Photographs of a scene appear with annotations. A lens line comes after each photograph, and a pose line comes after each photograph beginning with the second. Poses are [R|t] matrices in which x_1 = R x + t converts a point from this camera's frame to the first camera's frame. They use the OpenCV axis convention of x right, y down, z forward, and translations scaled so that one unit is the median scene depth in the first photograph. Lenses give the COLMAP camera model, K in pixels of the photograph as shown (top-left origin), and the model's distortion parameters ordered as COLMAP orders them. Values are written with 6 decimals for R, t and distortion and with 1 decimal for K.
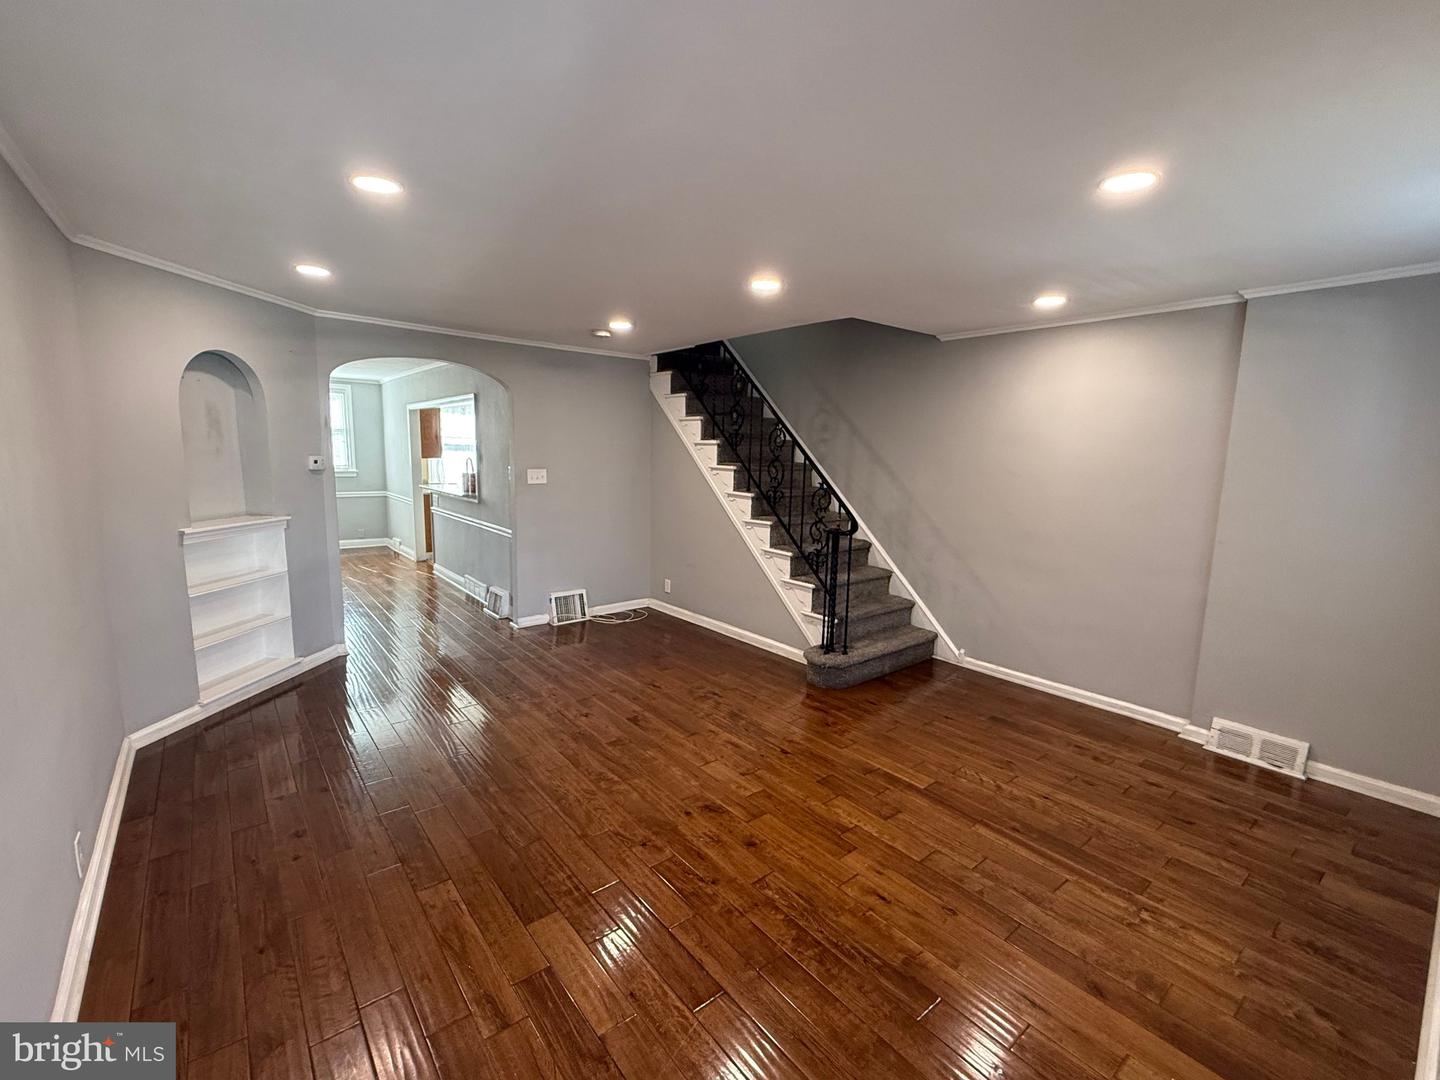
lens RADIAL K [[631.6, 0, 720.0], [0, 631.6, 540.0], [0, 0, 1]] dist [-0.000344, -0.000007]
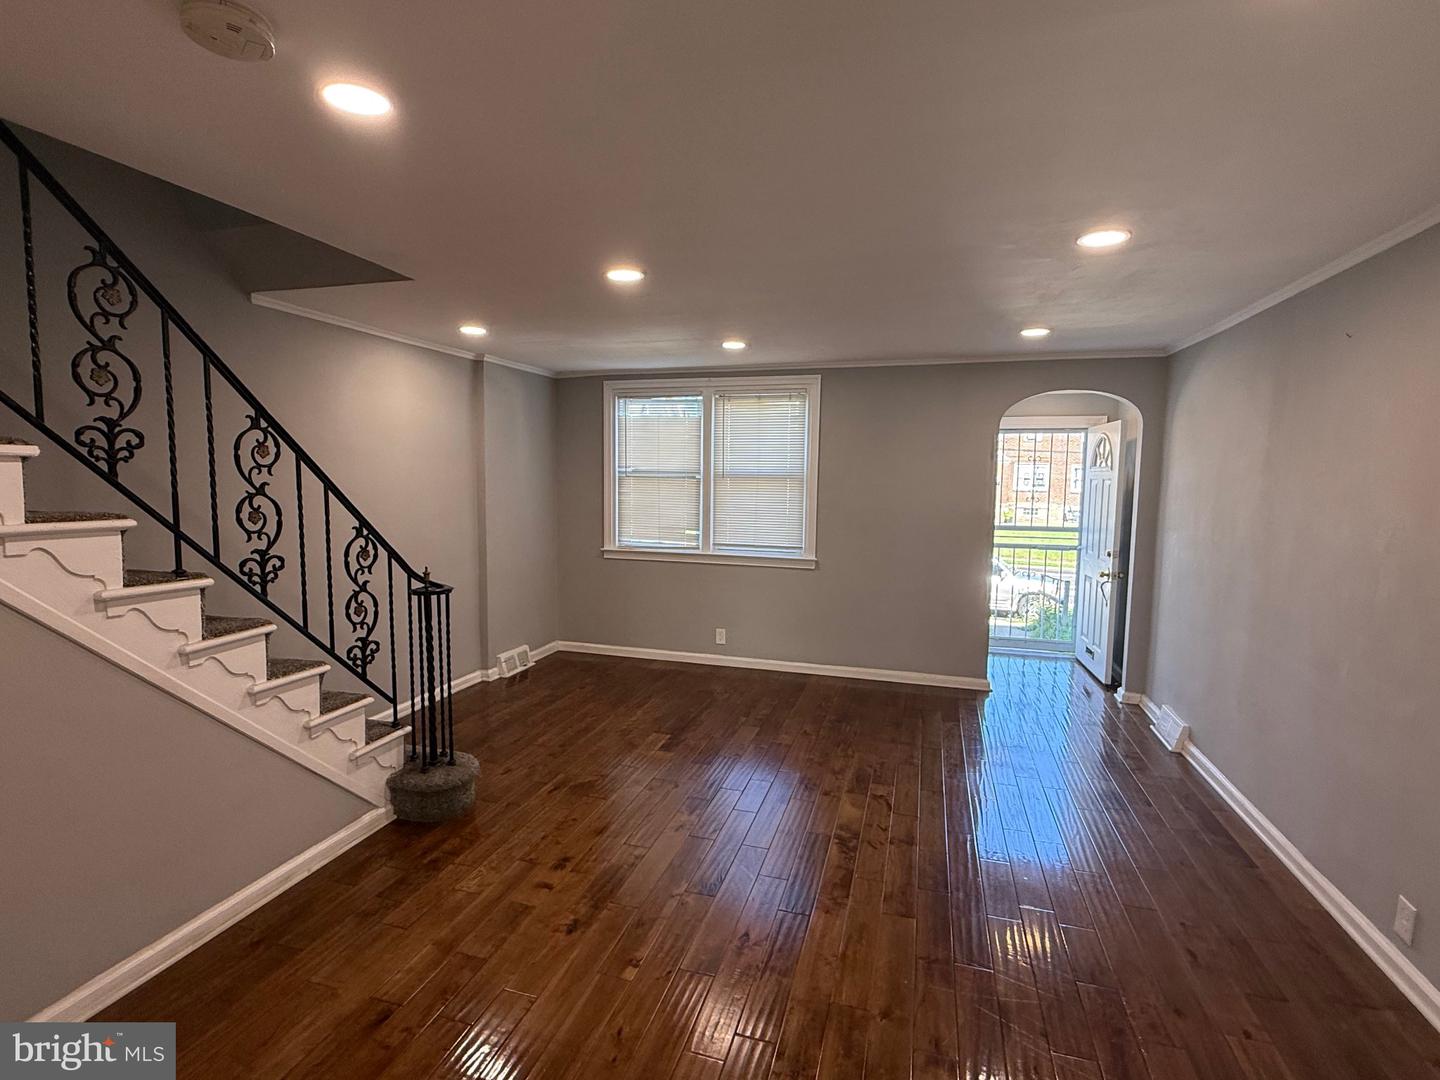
lens RADIAL K [[704.4, 0, 720.0], [0, 704.4, 540.0], [0, 0, 1]] dist [0.000158, 0.000045]
pose [[-0.567014, -0.107127, 0.816712, -0.736042], [0.091872, 0.977095, 0.191948, -0.222361], [-0.818569, 0.183870, -0.544185, 1.377817]]
